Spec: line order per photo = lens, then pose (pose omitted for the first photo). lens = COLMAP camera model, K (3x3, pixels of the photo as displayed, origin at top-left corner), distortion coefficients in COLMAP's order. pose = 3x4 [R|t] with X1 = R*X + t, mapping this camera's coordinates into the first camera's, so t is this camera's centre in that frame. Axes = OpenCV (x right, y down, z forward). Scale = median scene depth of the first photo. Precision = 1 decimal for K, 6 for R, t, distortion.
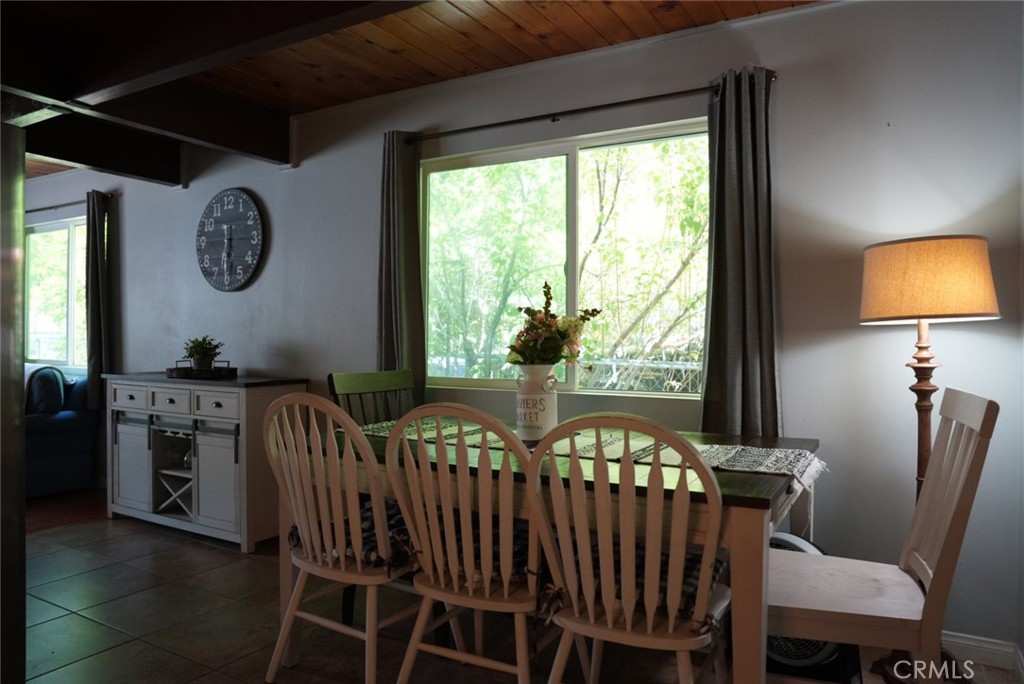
lens RADIAL K [[703.7, 0, 512.6], [0, 703.7, 340.9], [0, 0, 1]] dist [-0.110008, 0.074672]
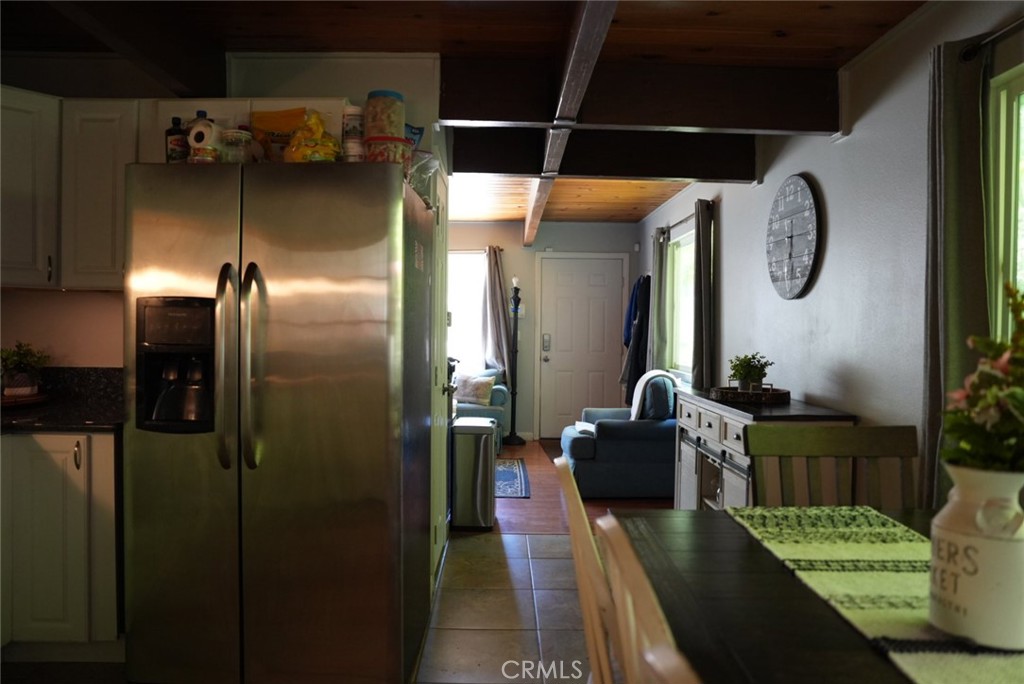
lens RADIAL K [[703.7, 0, 517.8], [0, 703.7, 336.0], [0, 0, 1]] dist [-0.110008, 0.074672]
pose [[0.520741, 0.011934, -0.853631, 0.136358], [-0.019241, 0.999812, 0.002240, -0.023595], [0.853498, 0.015258, 0.520873, 0.292688]]
